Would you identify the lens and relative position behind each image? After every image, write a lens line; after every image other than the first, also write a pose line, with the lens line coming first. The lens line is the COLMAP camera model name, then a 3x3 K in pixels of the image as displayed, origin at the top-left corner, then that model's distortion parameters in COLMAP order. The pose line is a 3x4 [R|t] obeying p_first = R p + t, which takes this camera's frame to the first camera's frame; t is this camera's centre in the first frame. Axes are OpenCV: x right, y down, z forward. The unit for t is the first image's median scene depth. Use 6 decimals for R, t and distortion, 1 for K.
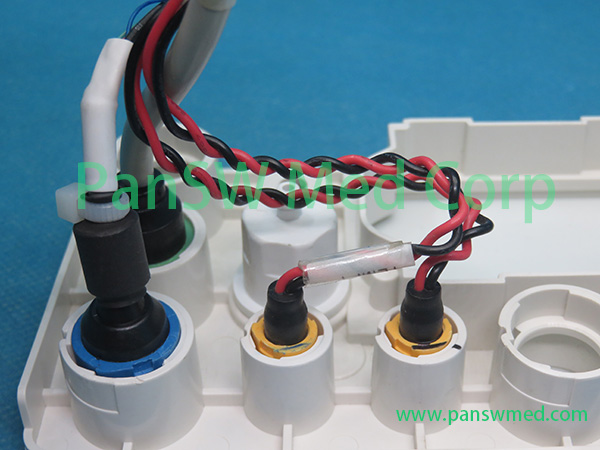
lens RADIAL K [[1078.7, 0, 300.0], [0, 1078.7, 225.0], [0, 0, 1]] dist [0.035482, -1.798619]
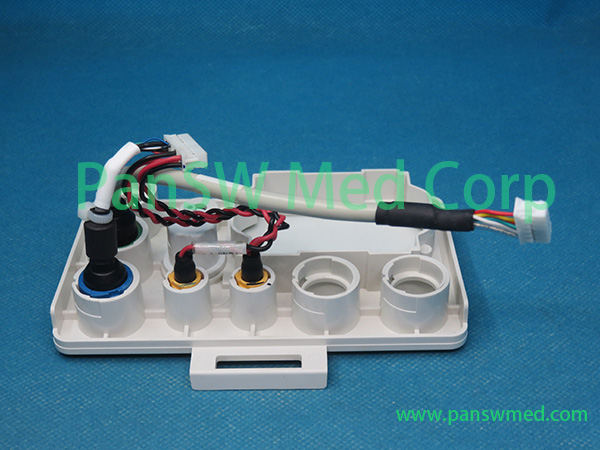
lens RADIAL K [[1078.7, 0, 300.0], [0, 1078.7, 225.0], [0, 0, 1]] dist [0.035482, -1.798619]
pose [[0.999945, -0.002103, 0.010284, 0.180376], [0.002535, 0.999108, -0.042158, 0.085971], [-0.010186, 0.042181, 0.999058, -1.013769]]
